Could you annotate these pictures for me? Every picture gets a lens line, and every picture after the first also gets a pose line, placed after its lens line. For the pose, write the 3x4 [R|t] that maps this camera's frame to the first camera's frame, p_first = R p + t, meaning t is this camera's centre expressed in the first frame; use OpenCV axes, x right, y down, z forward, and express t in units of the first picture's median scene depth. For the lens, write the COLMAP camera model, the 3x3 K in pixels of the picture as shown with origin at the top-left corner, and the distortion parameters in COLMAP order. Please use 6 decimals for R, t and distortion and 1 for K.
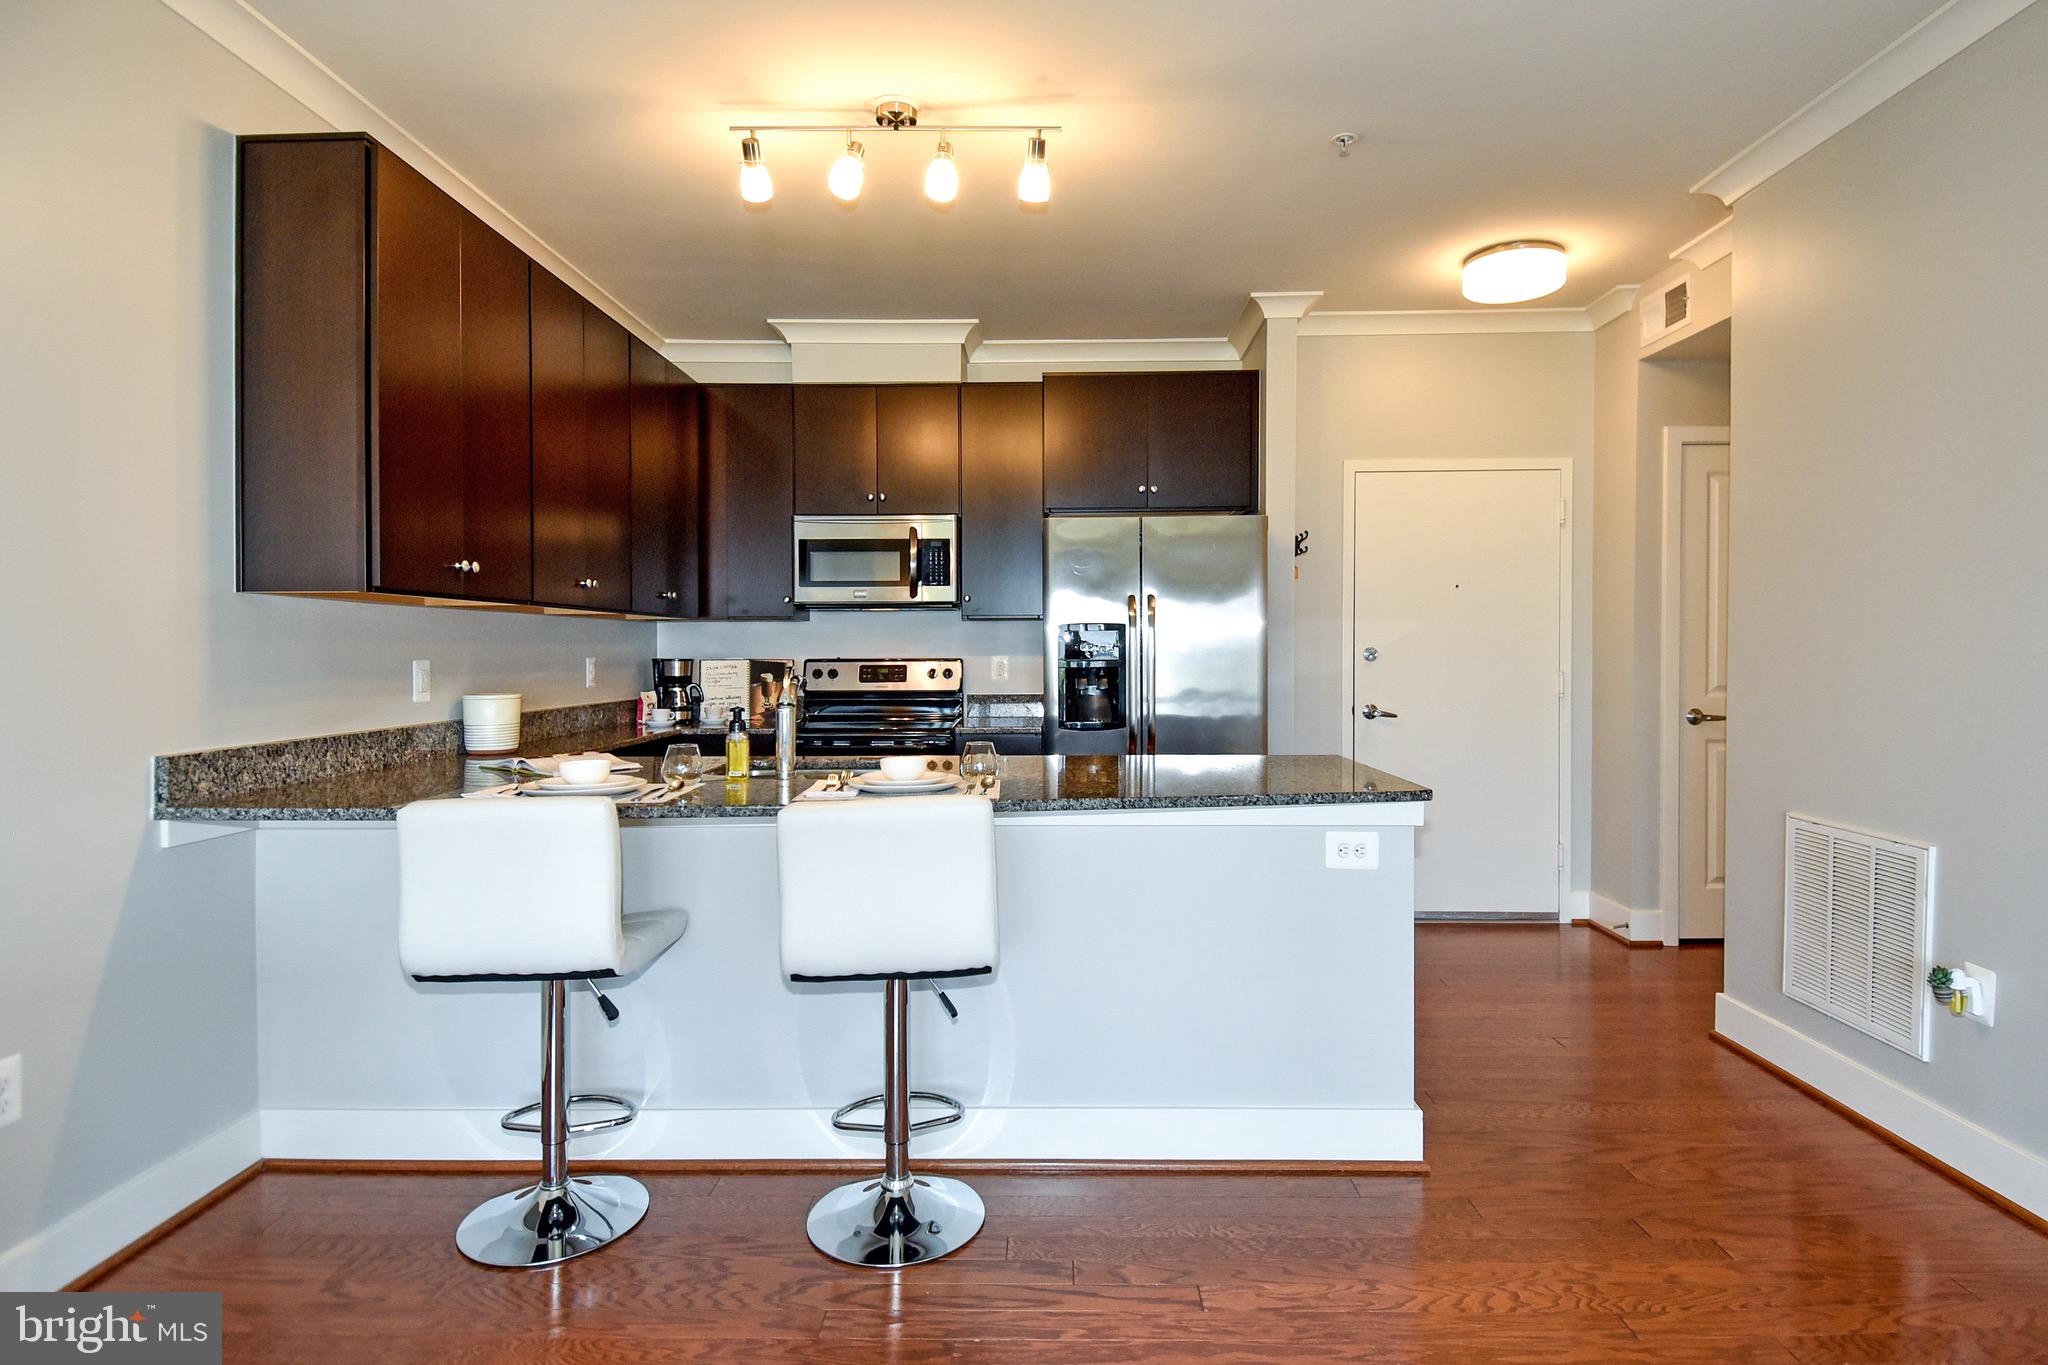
lens RADIAL K [[1081.8, 0, 1021.9], [0, 1081.8, 669.7], [0, 0, 1]] dist [0.044093, -0.062095]
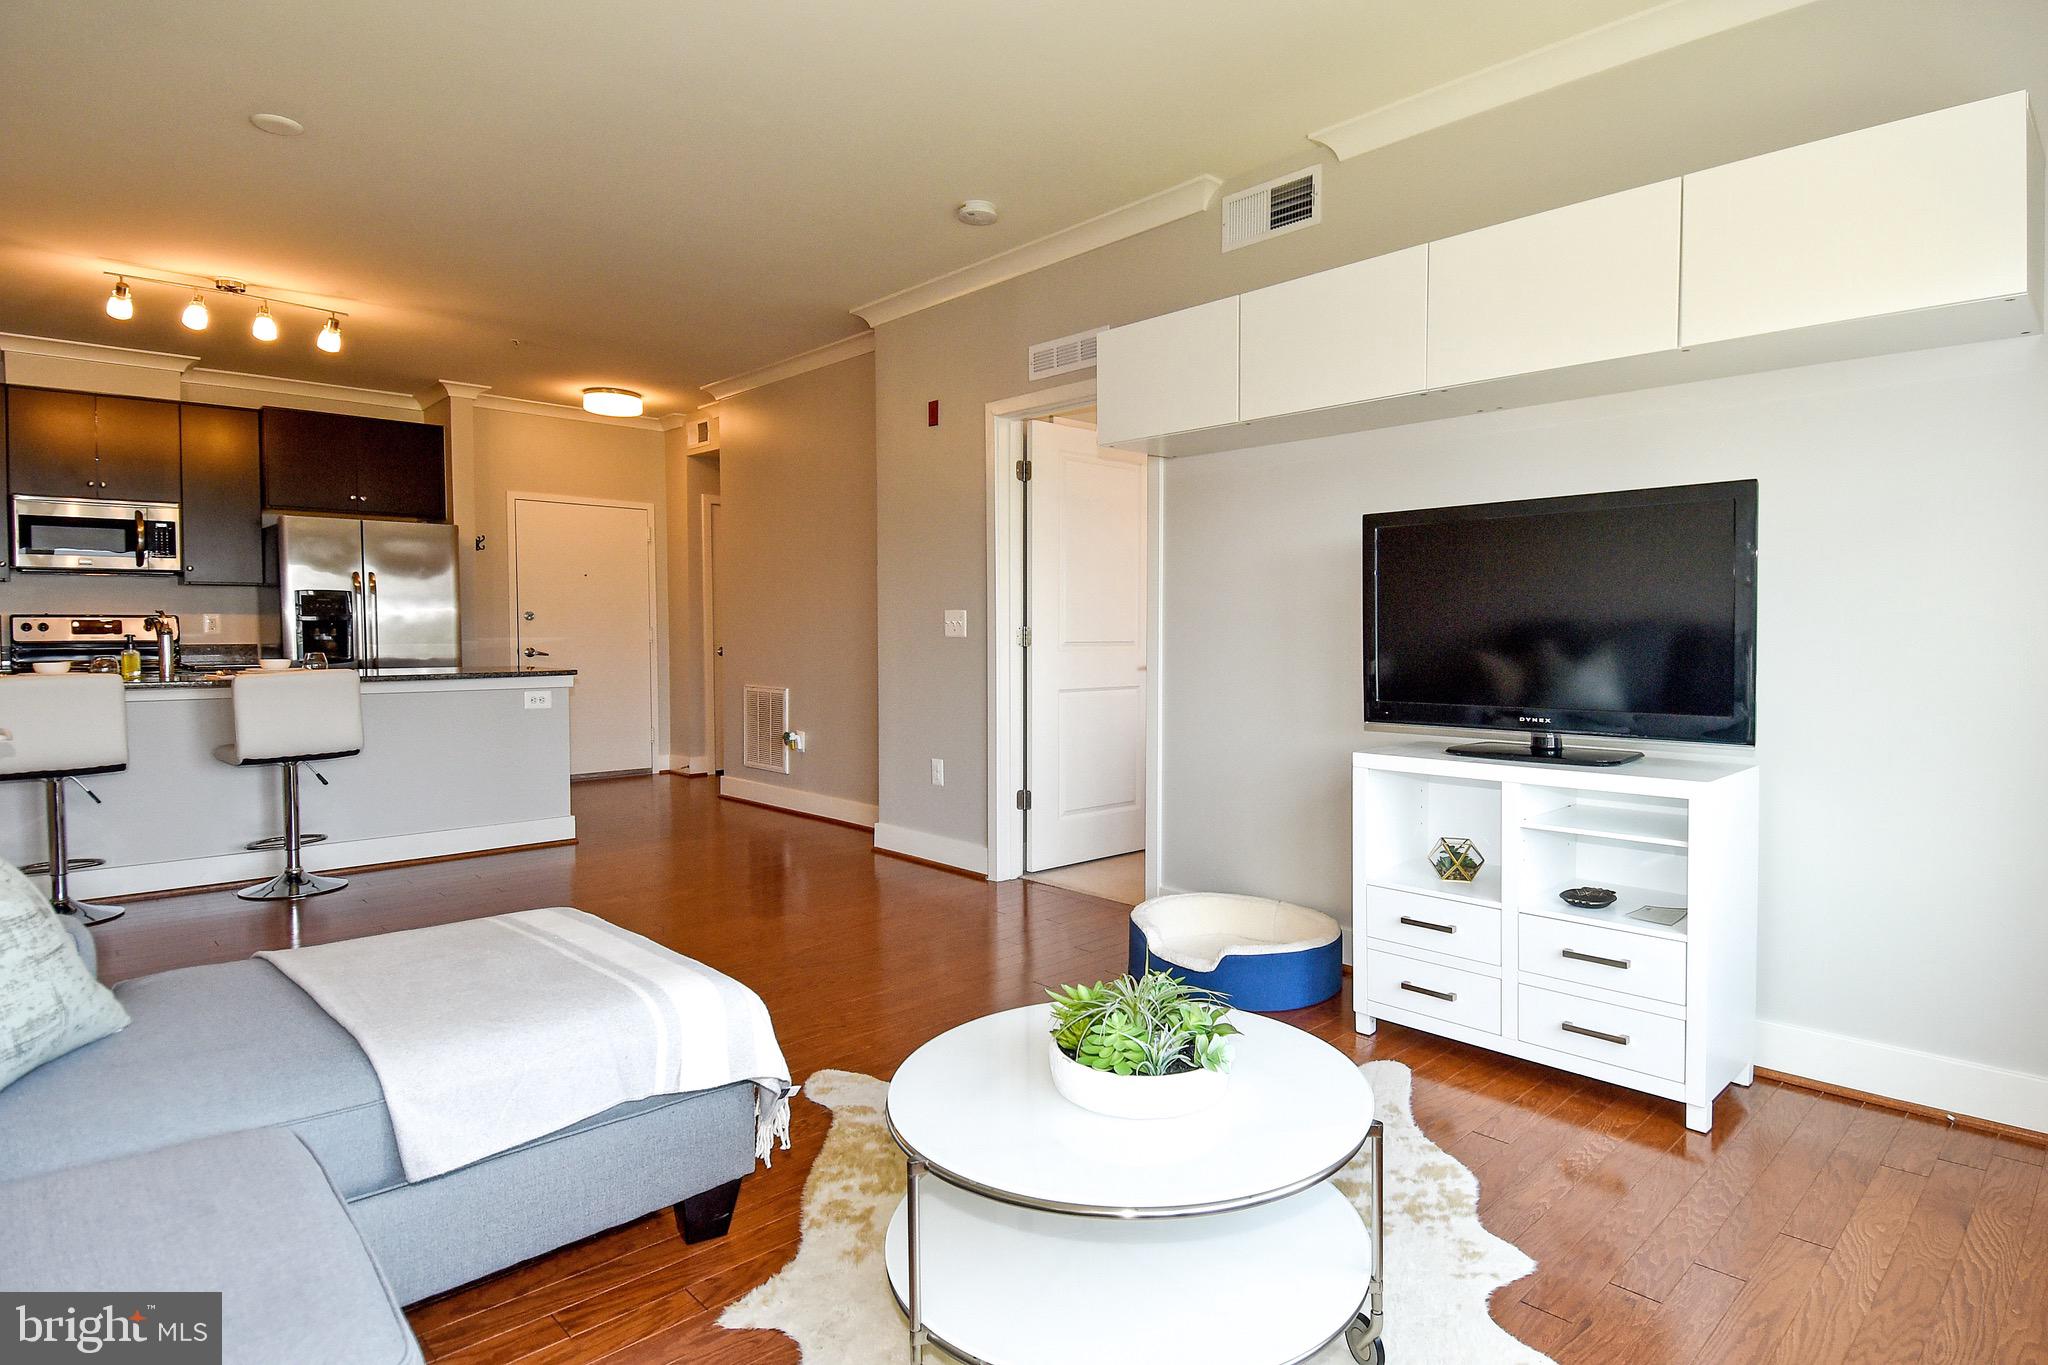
lens RADIAL K [[1124.7, 0, 1186.1], [0, 1124.7, 678.9], [0, 0, 1]] dist [0.044494, -0.046724]
pose [[0.648868, -0.026788, 0.760429, -0.332839], [0.010242, 0.999597, 0.026473, 0.045699], [-0.760832, -0.009389, 0.648881, -0.839560]]
